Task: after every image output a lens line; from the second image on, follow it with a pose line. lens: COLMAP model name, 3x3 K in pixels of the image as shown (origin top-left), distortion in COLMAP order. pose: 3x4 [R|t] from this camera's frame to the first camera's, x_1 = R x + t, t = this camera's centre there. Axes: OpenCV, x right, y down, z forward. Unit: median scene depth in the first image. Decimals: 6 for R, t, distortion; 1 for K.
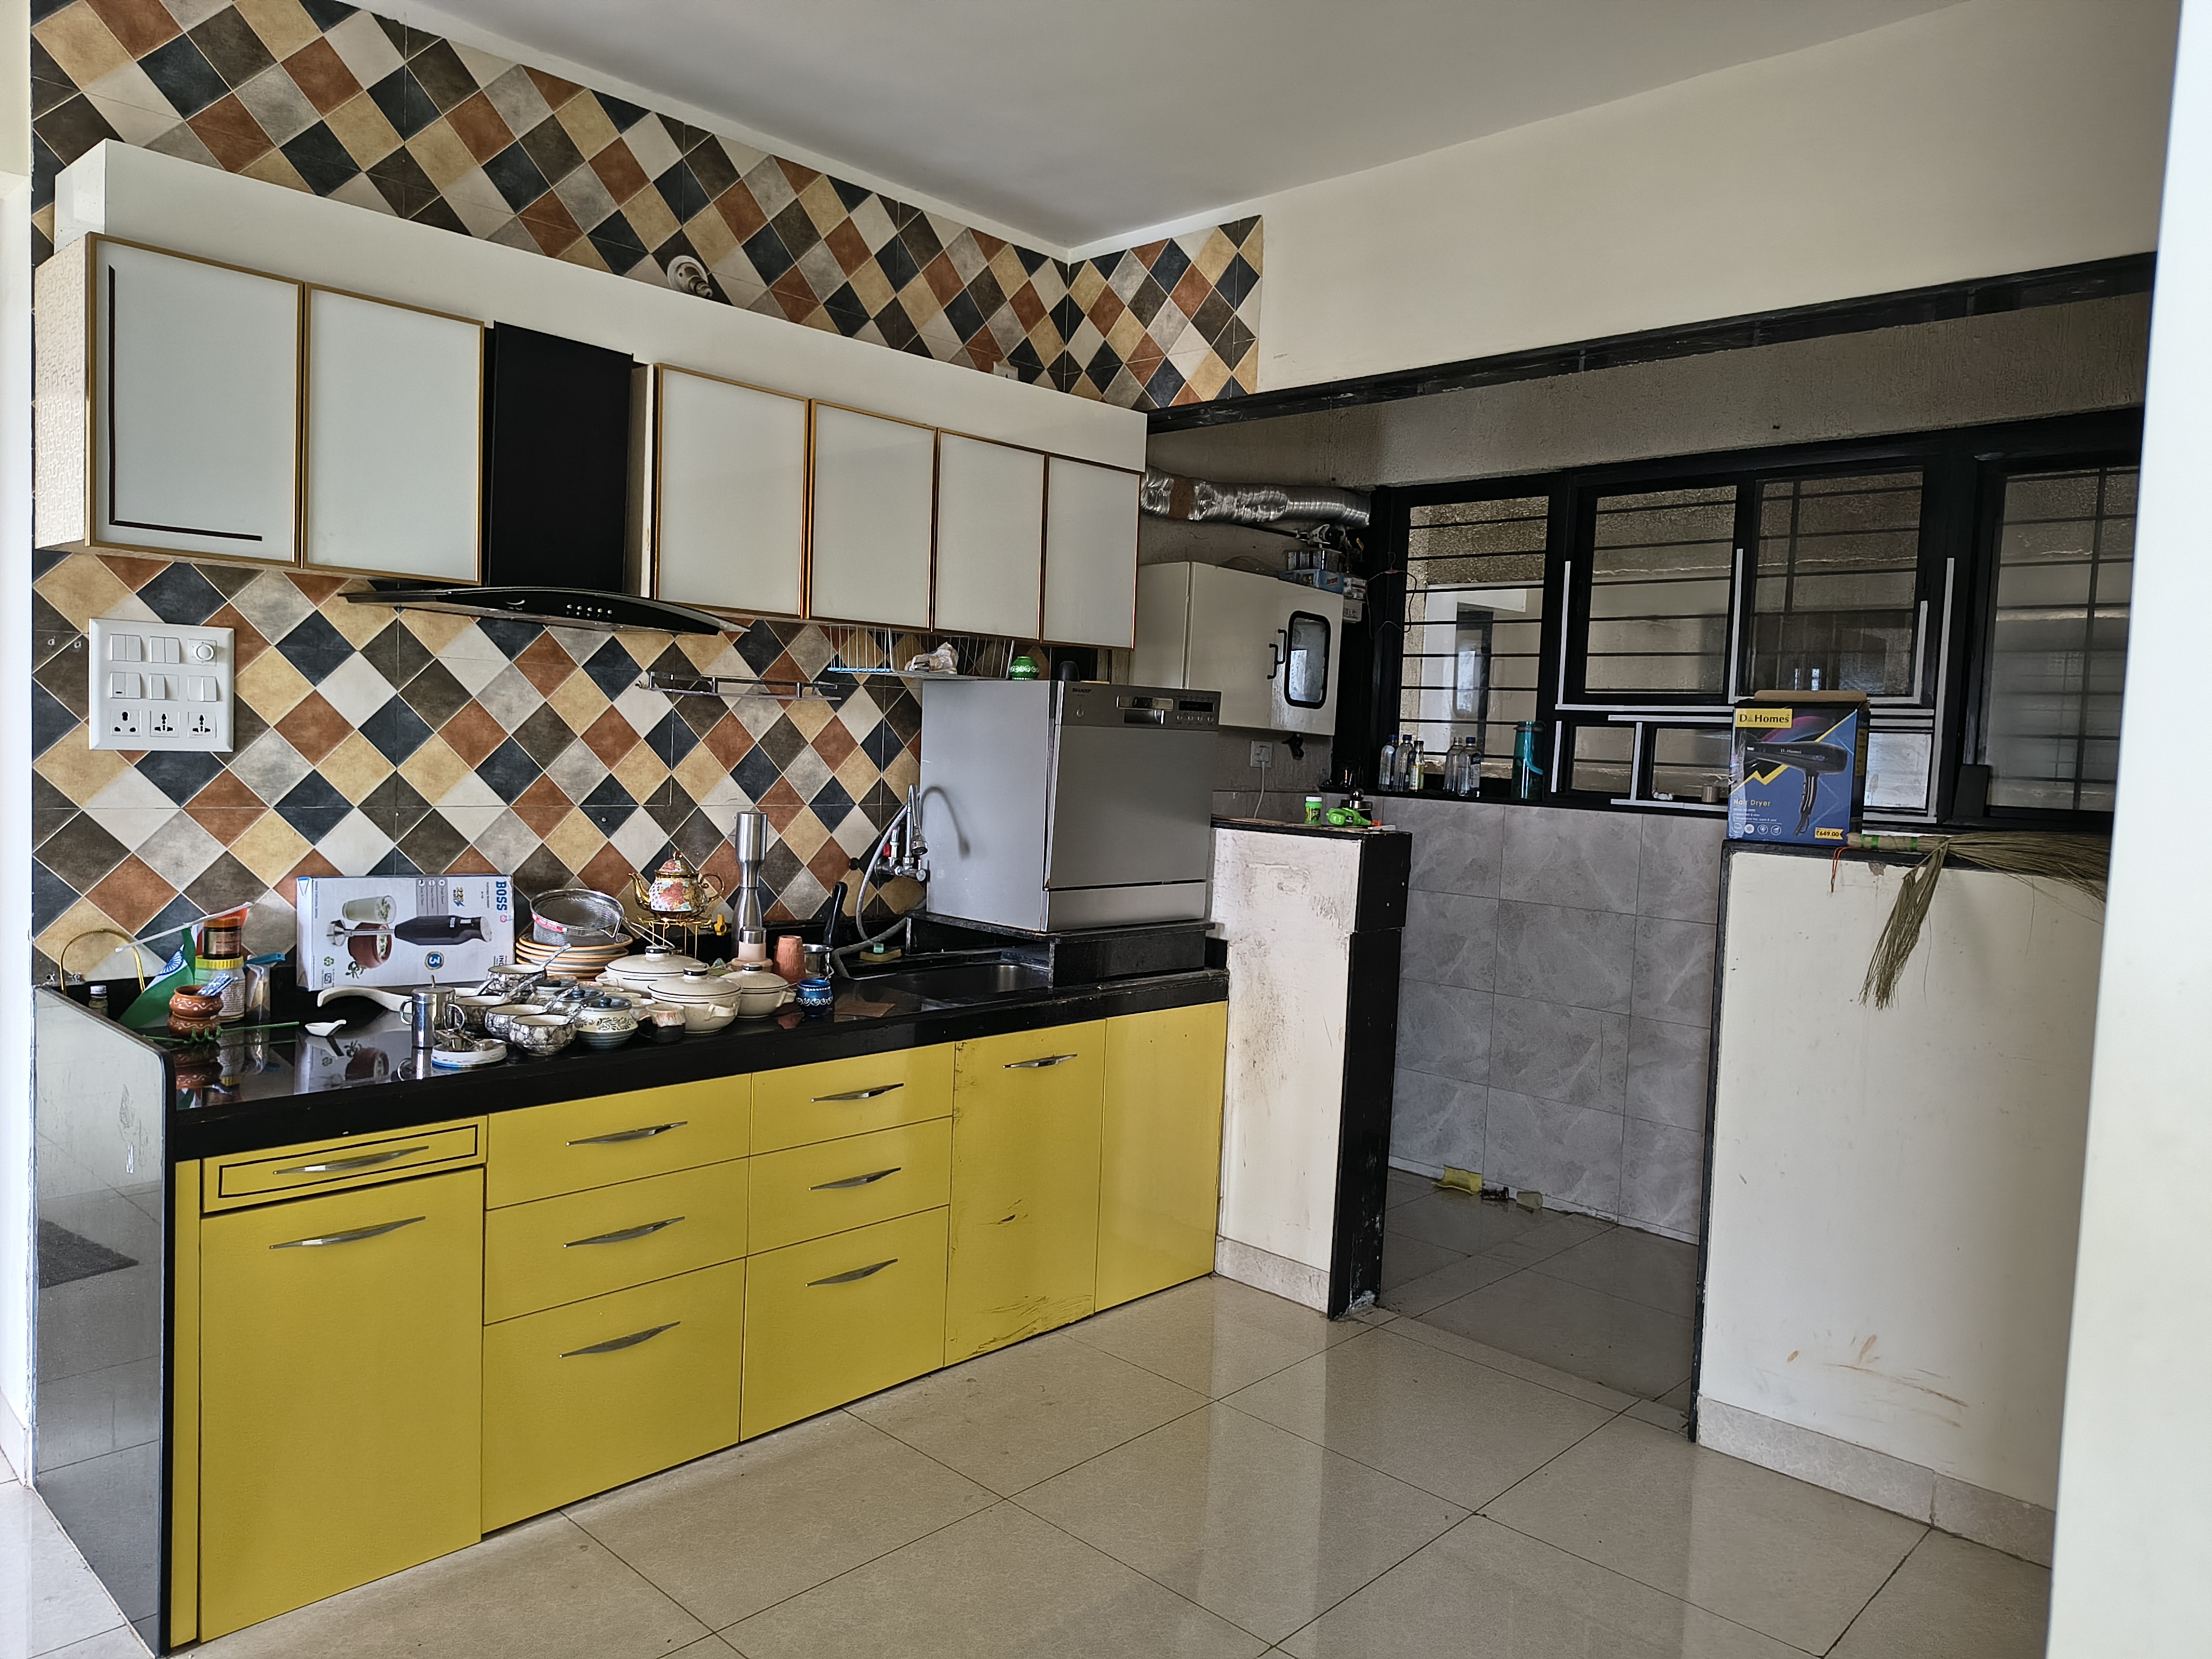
lens RADIAL K [[1532.5, 0, 1106.0], [0, 1532.5, 829.5], [0, 0, 1]] dist [0.000980, 0.000114]
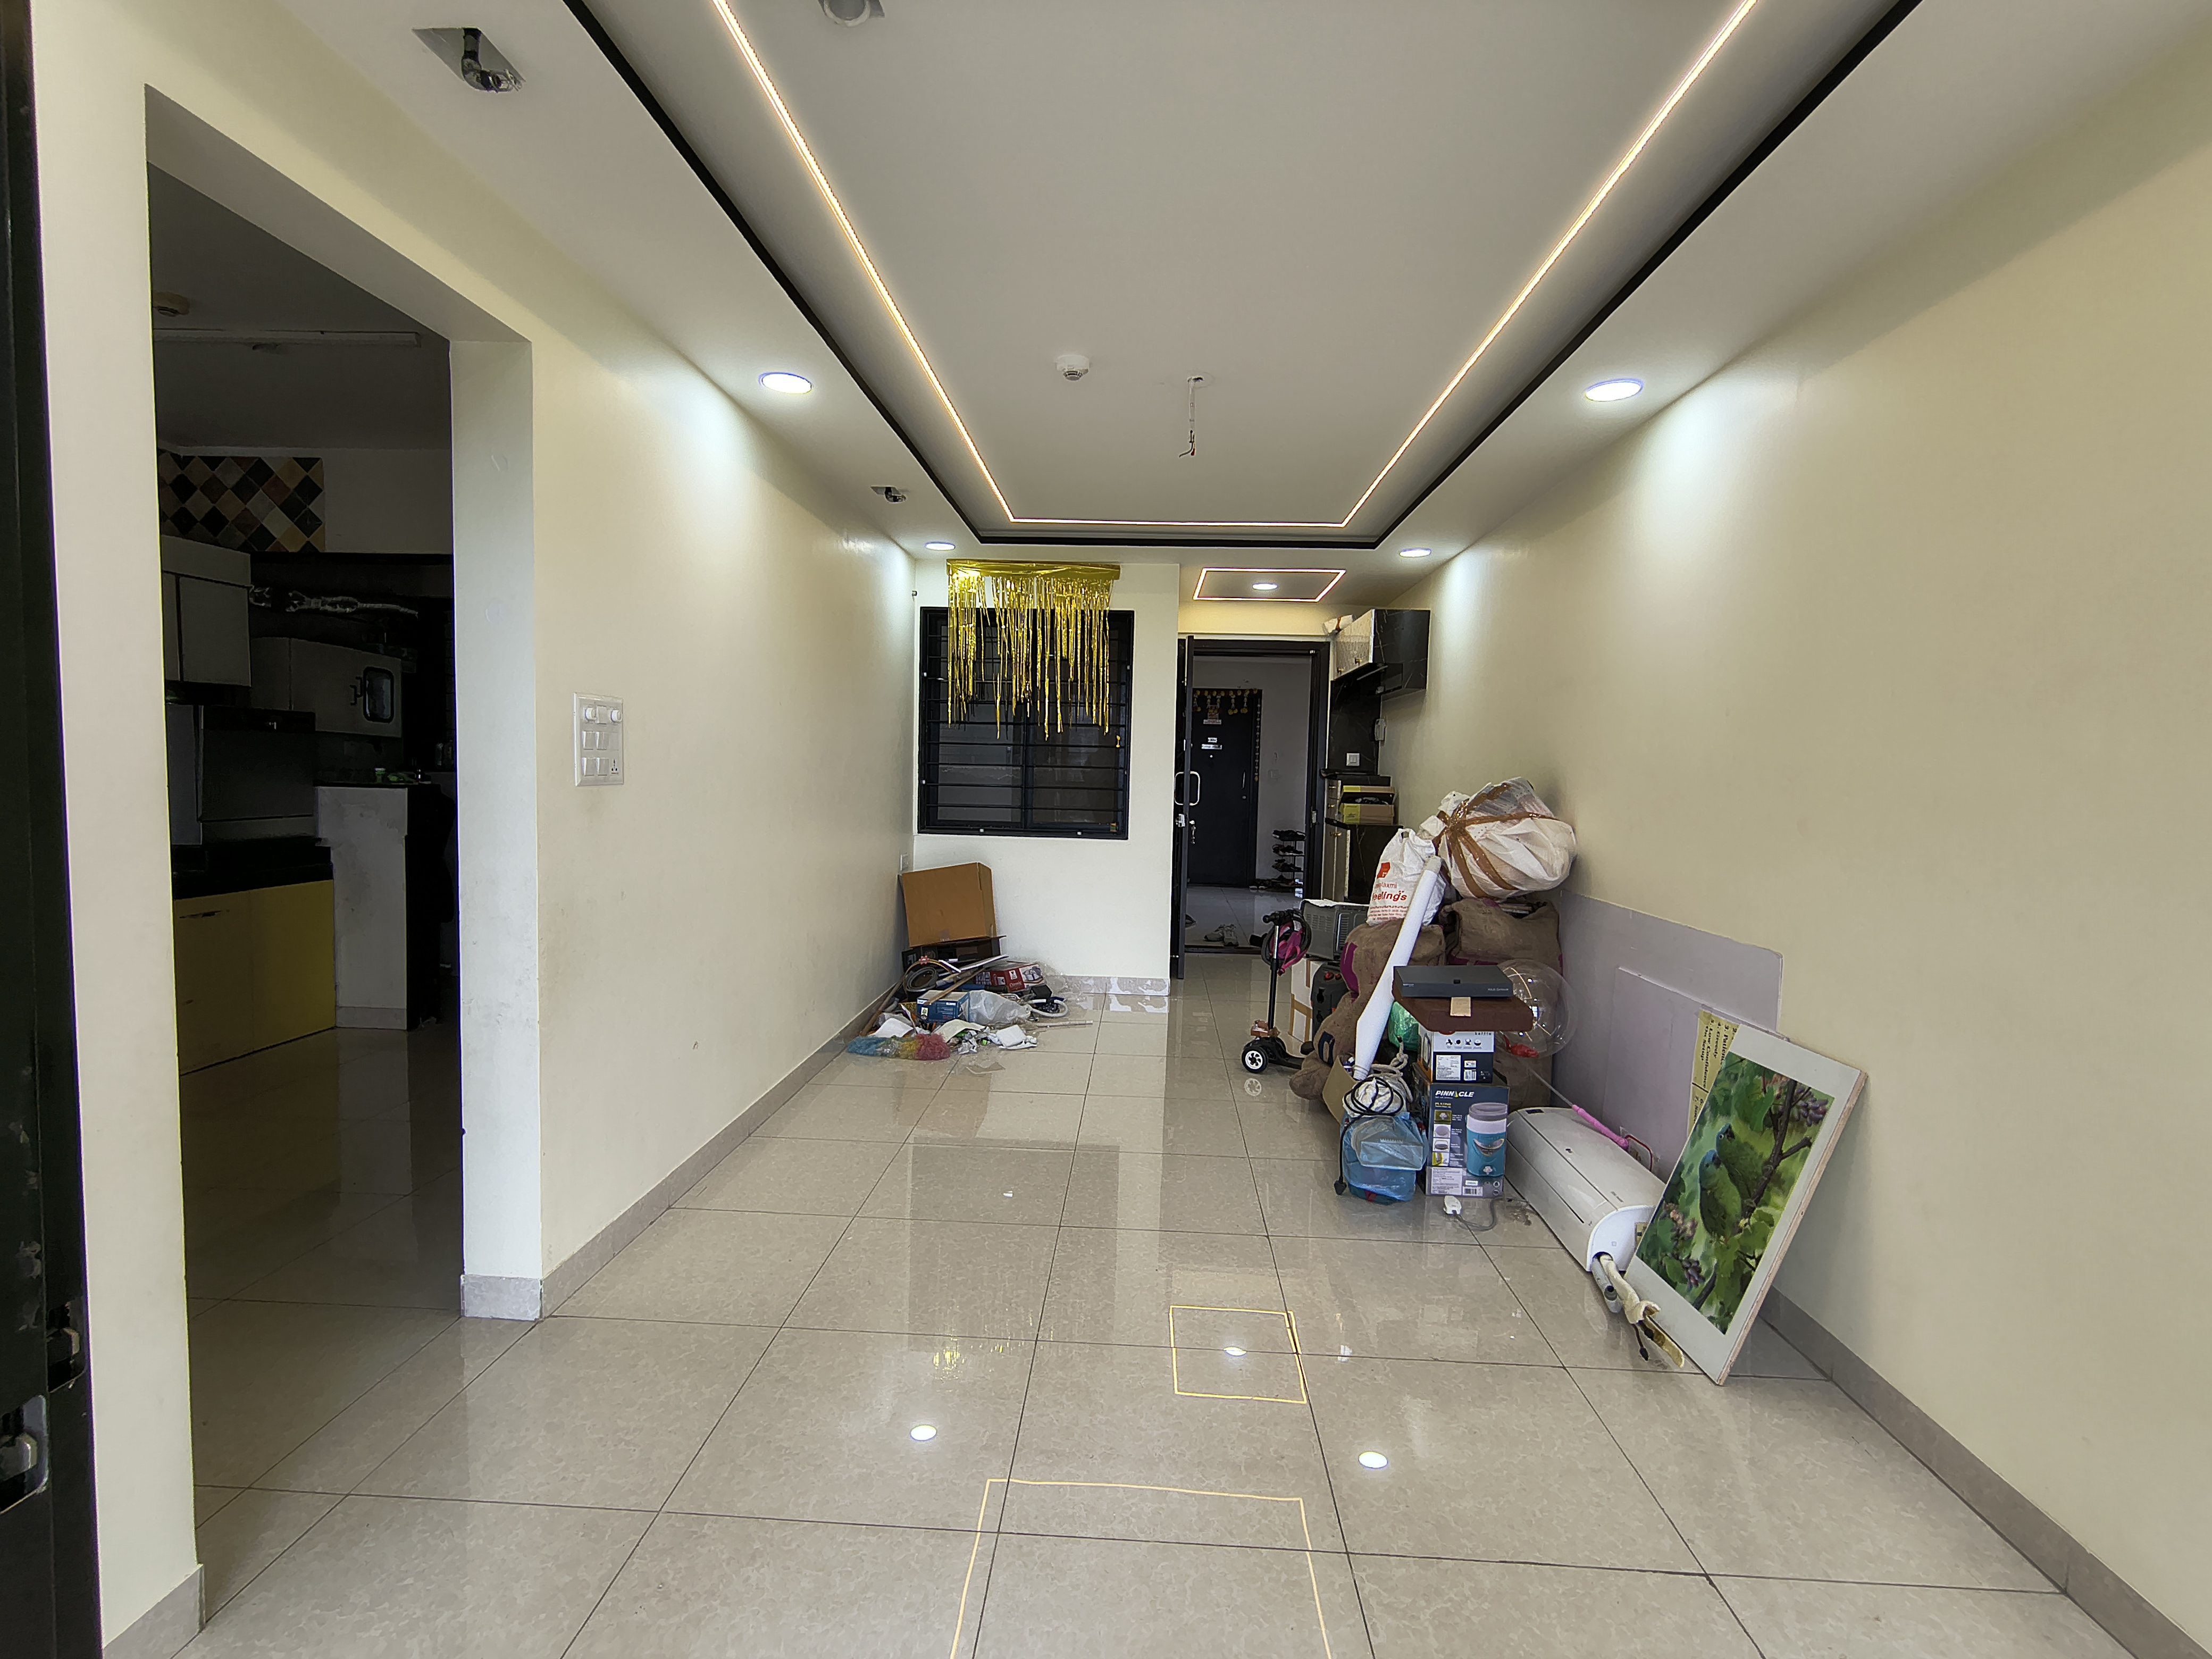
lens RADIAL K [[1033.1, 0, 1106.0], [0, 1033.1, 829.5], [0, 0, 1]] dist [0.003587, 0.000799]
pose [[0.760456, -0.063275, 0.646300, -0.015177], [0.049817, 0.997993, 0.039090, 0.048604], [-0.647476, 0.002470, 0.762082, -0.557069]]
